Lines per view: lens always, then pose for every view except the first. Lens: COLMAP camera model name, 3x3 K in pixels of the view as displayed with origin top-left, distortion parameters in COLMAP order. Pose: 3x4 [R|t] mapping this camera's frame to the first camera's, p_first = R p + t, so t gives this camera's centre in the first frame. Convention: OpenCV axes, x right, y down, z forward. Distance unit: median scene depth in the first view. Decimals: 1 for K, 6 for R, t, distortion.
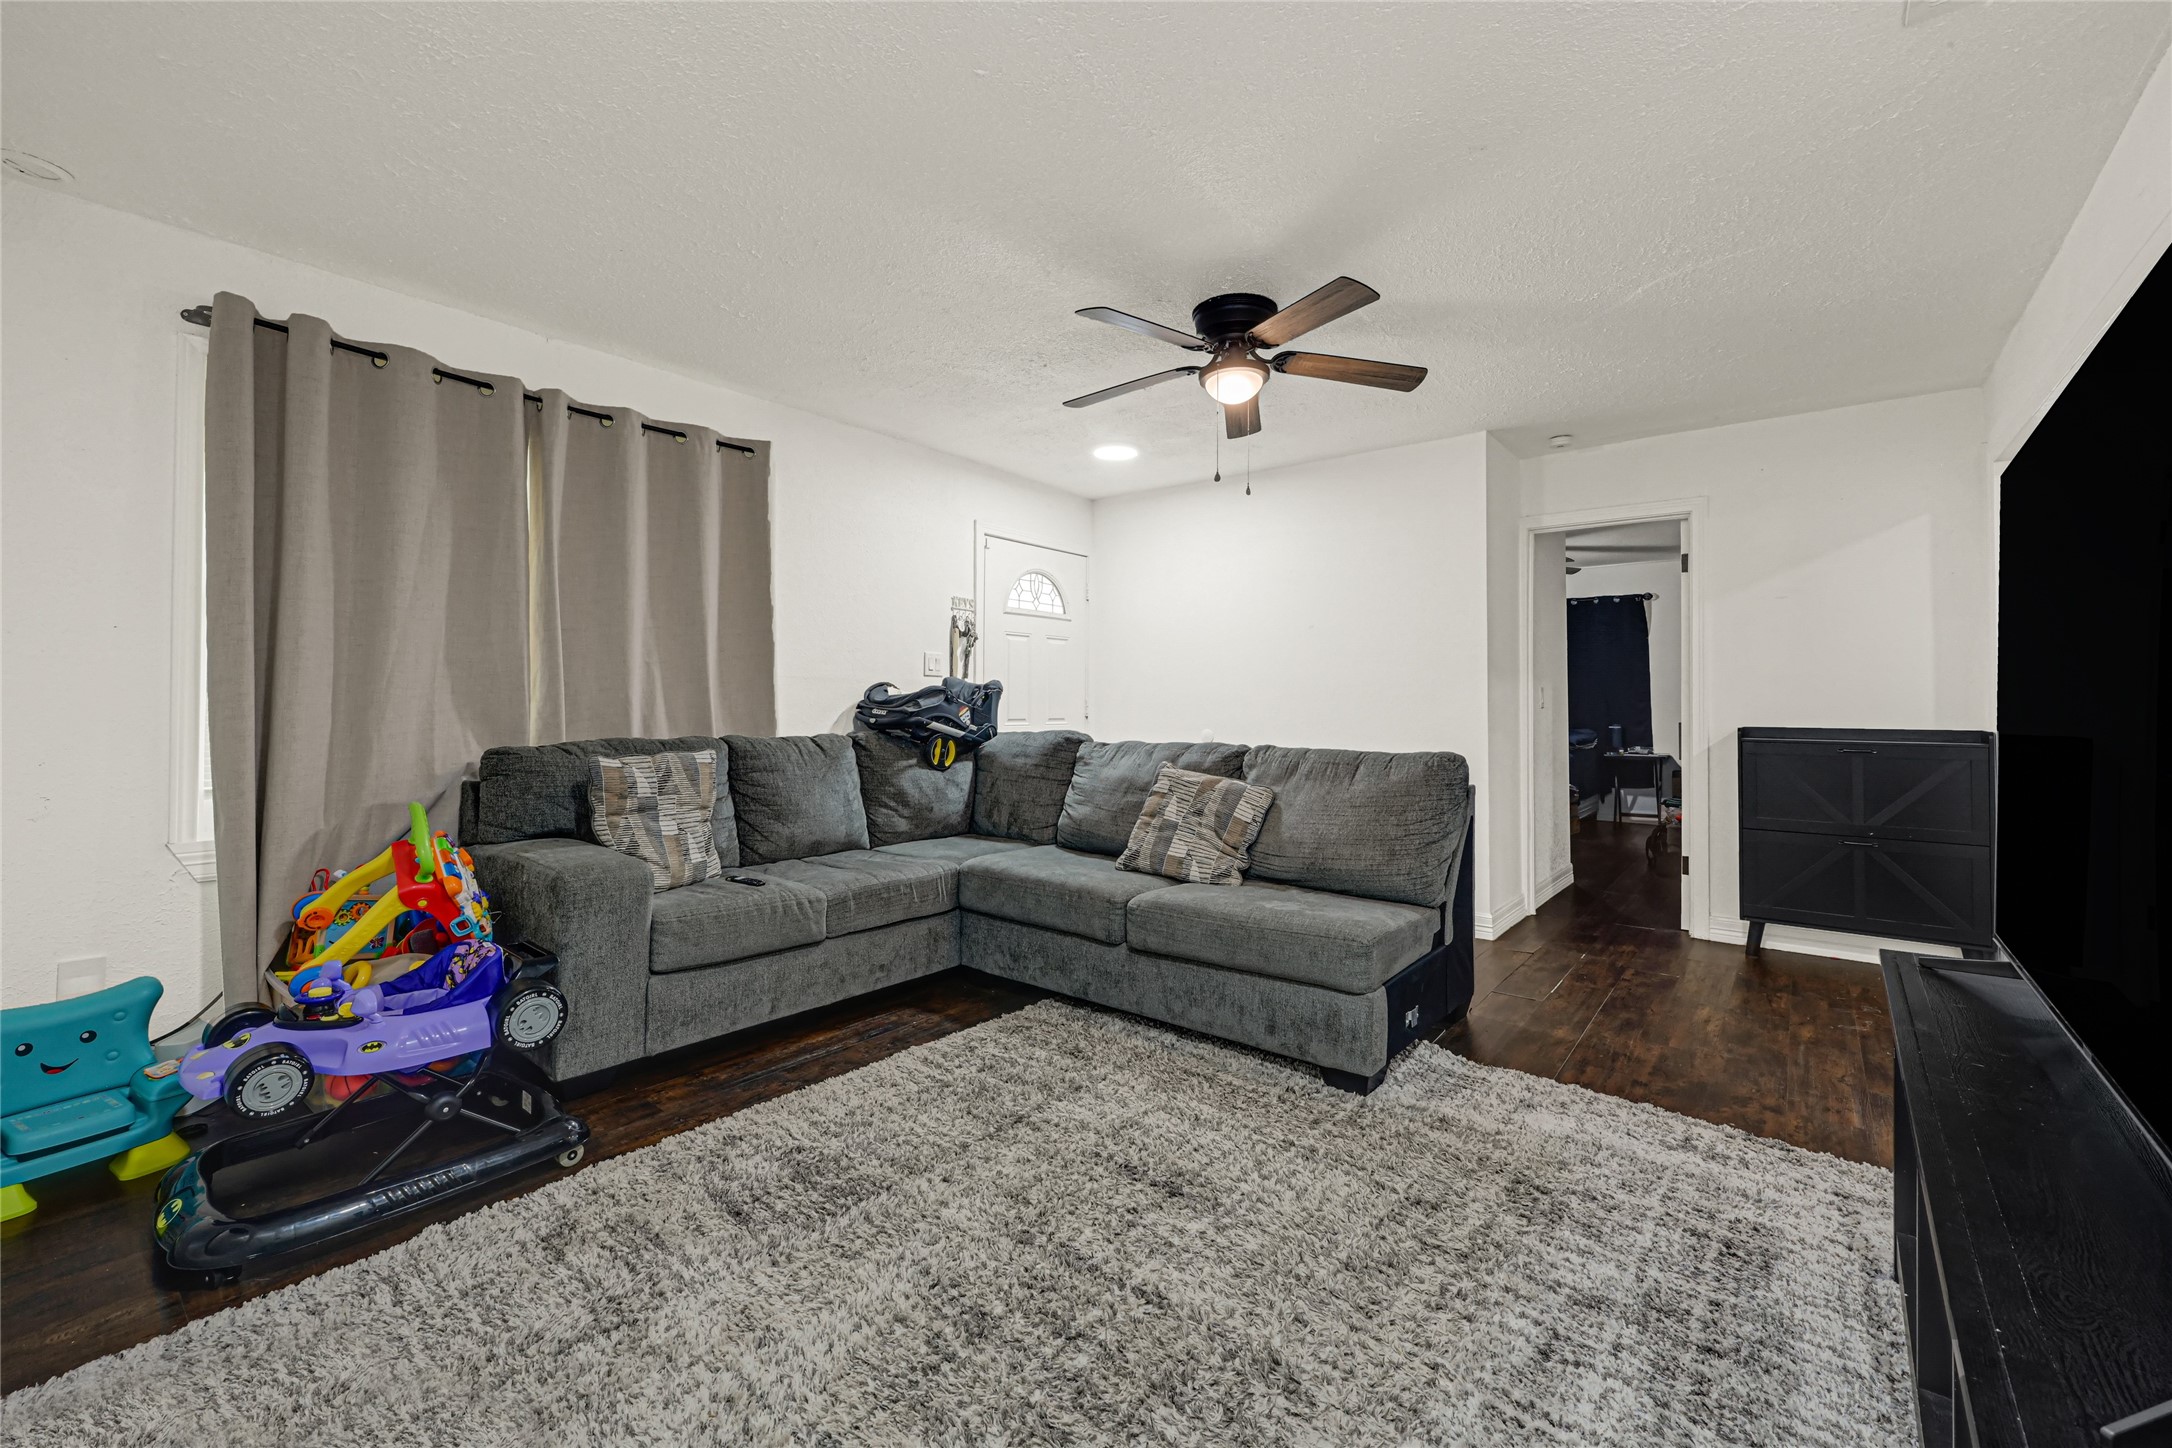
lens RADIAL K [[884.4, 0, 1076.0], [0, 884.4, 703.1], [0, 0, 1]] dist [-0.001412, 0.000429]
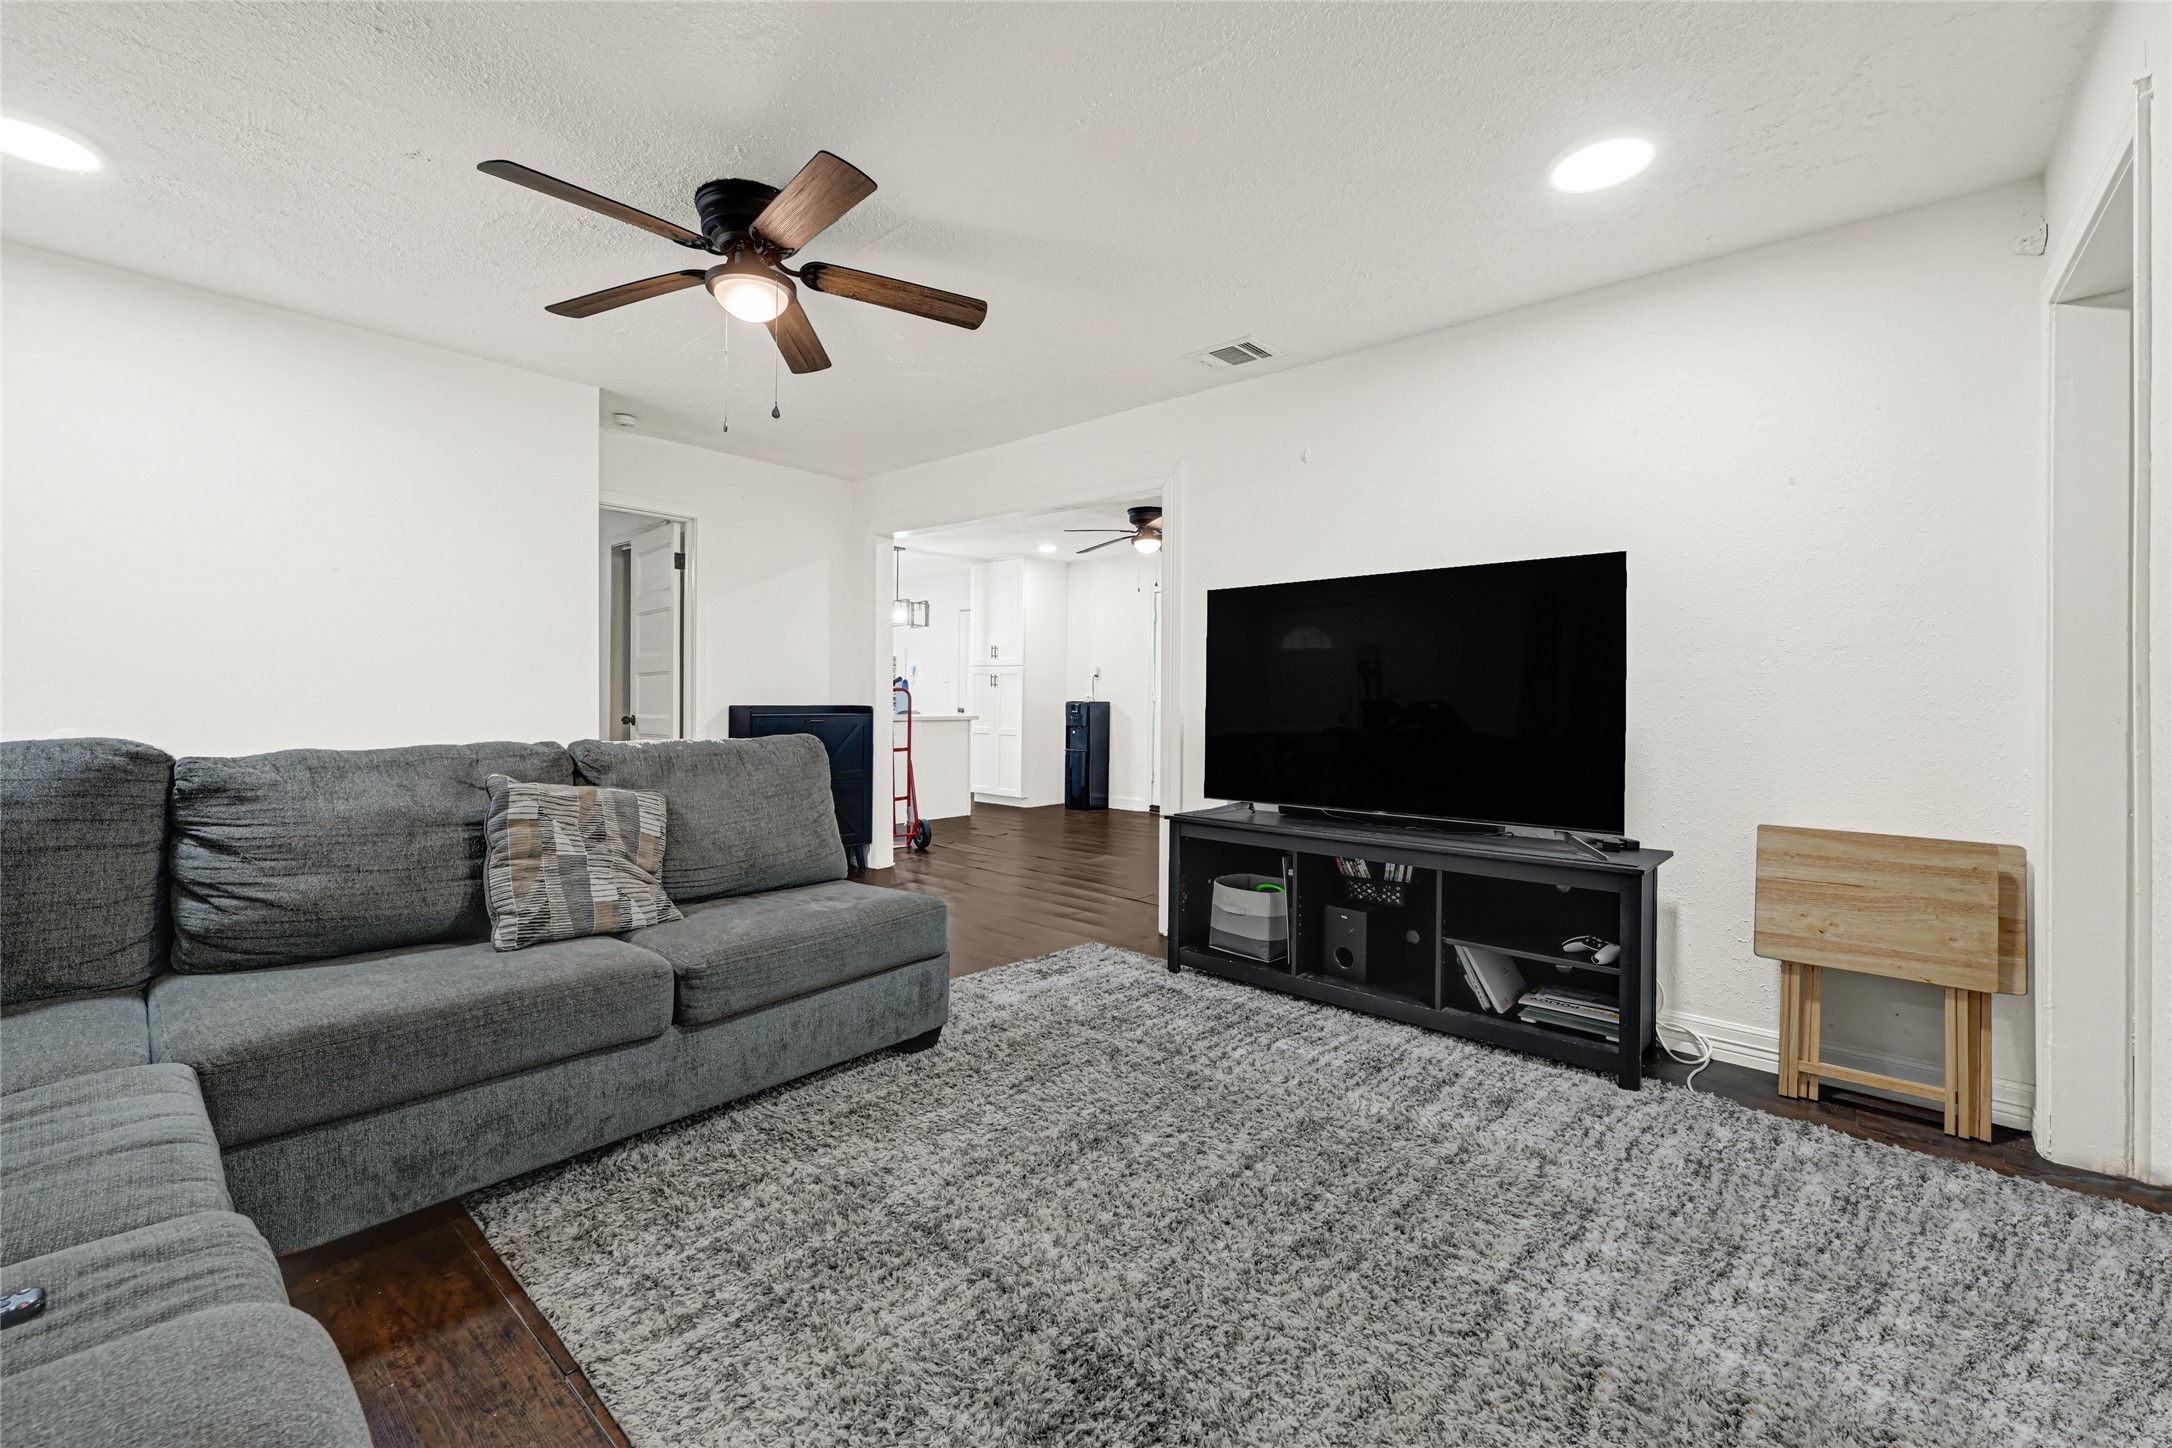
lens RADIAL K [[884.4, 0, 1089.9], [0, 884.4, 708.7], [0, 0, 1]] dist [-0.001412, 0.000429]
pose [[0.030731, -0.019772, 0.999332, -0.625120], [-0.010021, 0.999748, 0.020089, 0.001249], [-0.999477, -0.010631, 0.030525, 0.641772]]
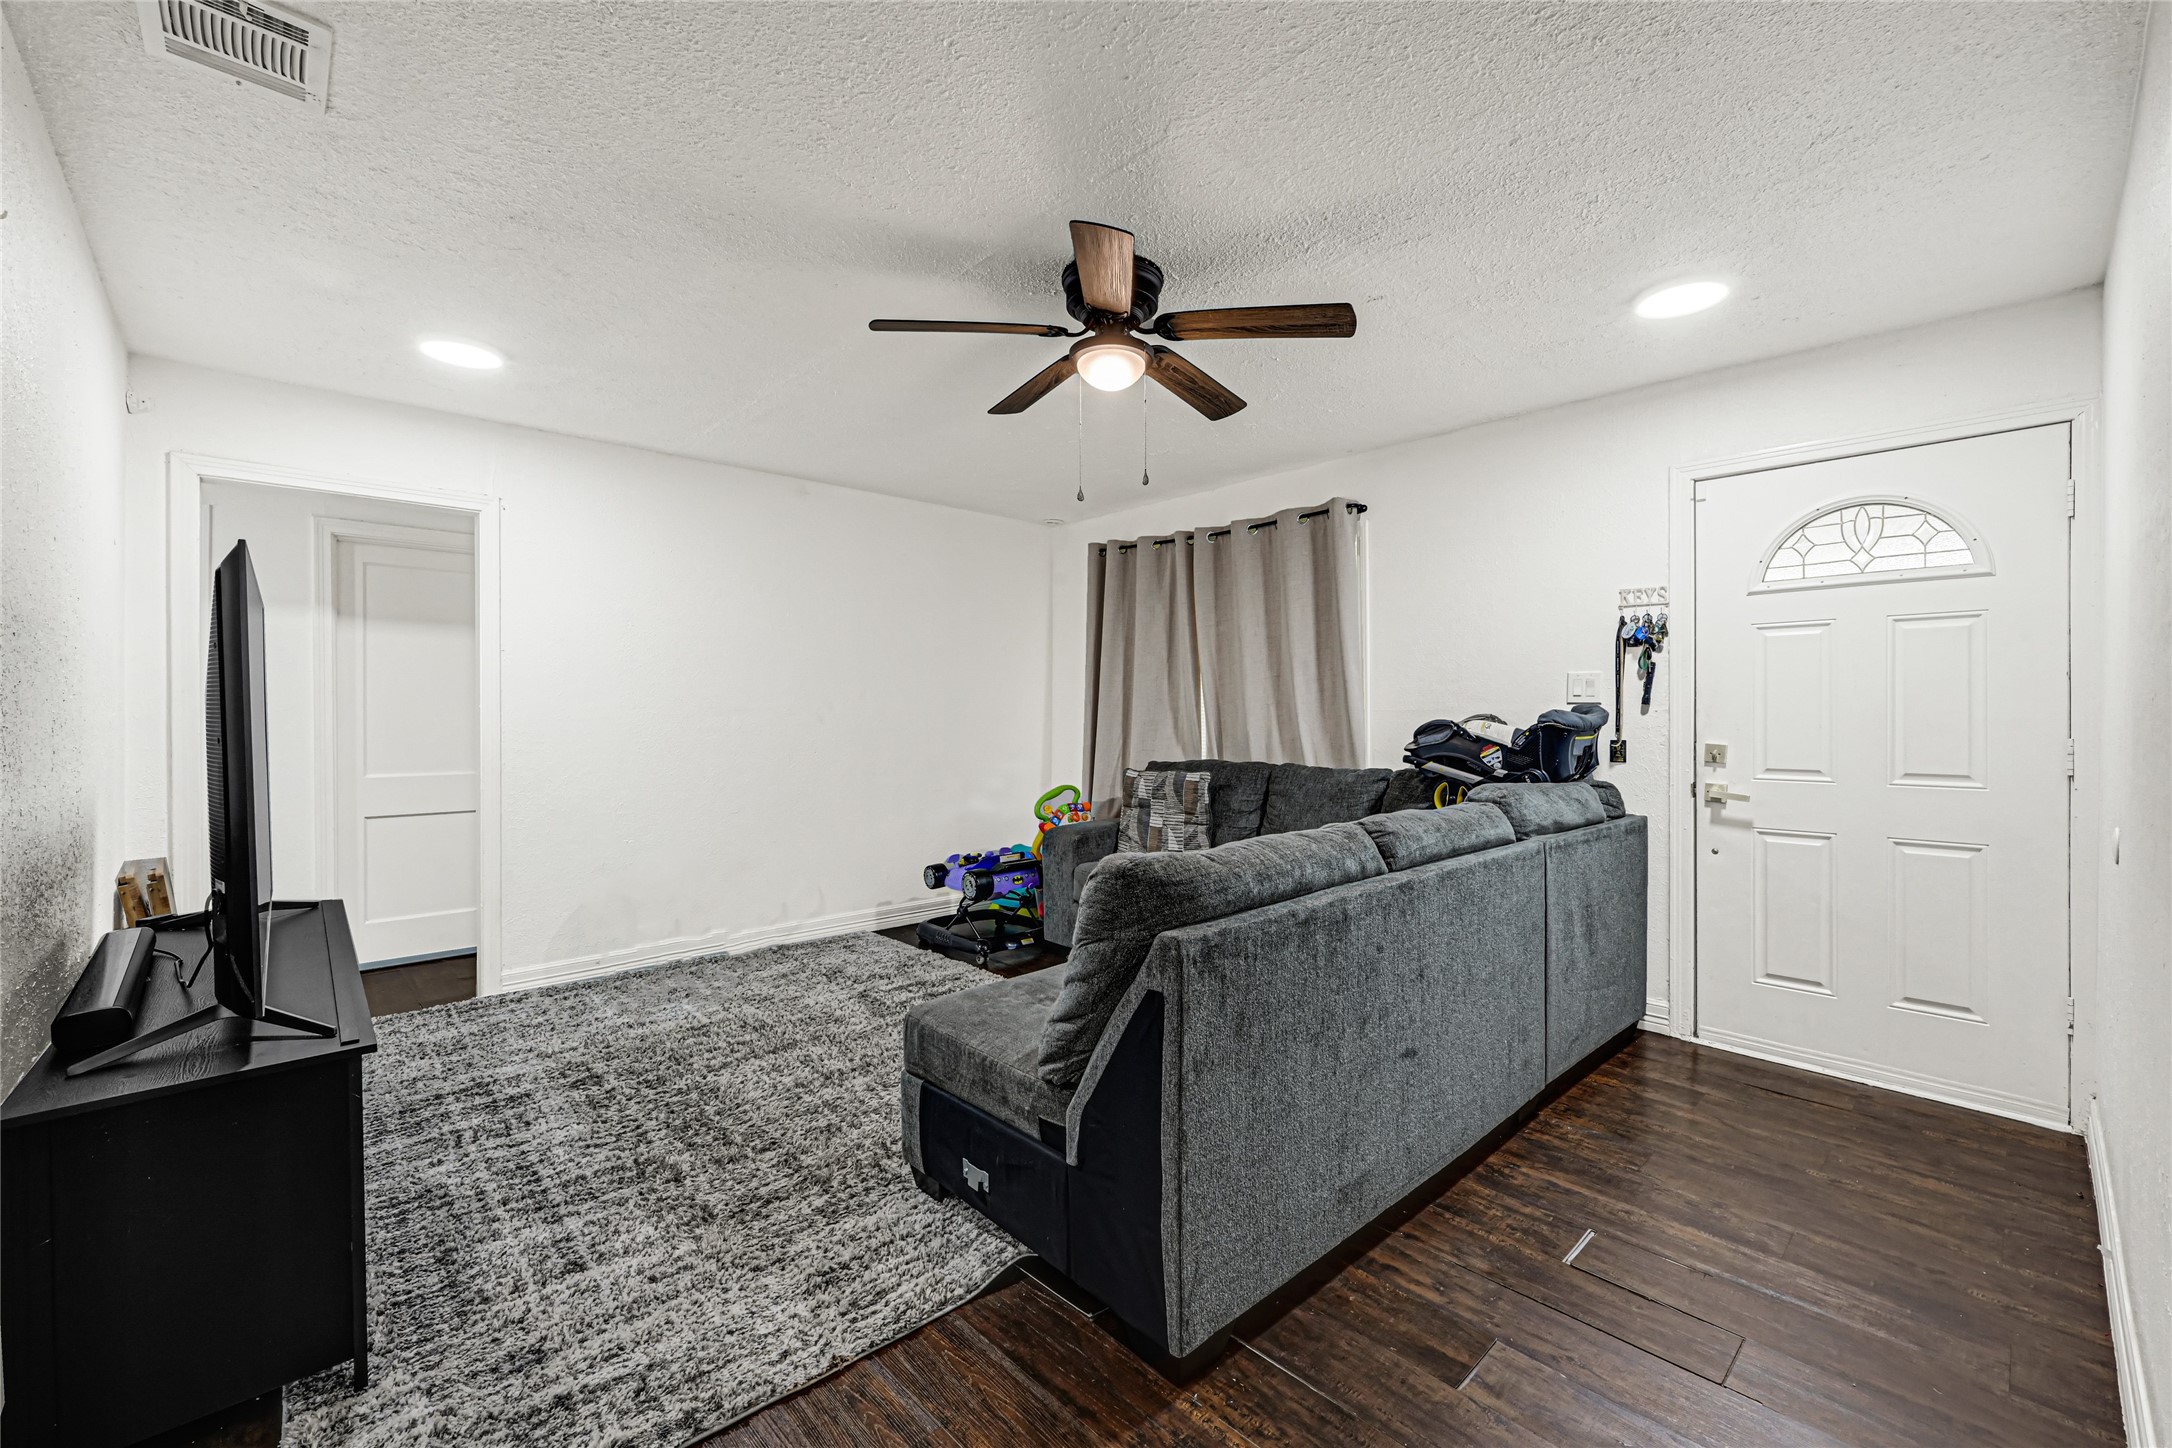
lens RADIAL K [[884.4, 0, 1081.7], [0, 884.4, 719.0], [0, 0, 1]] dist [-0.001412, 0.000429]
pose [[-0.121479, 0.003284, -0.992589, 1.006970], [0.004574, 0.999986, 0.002749, -0.033166], [0.992584, -0.004206, -0.121492, 1.058903]]
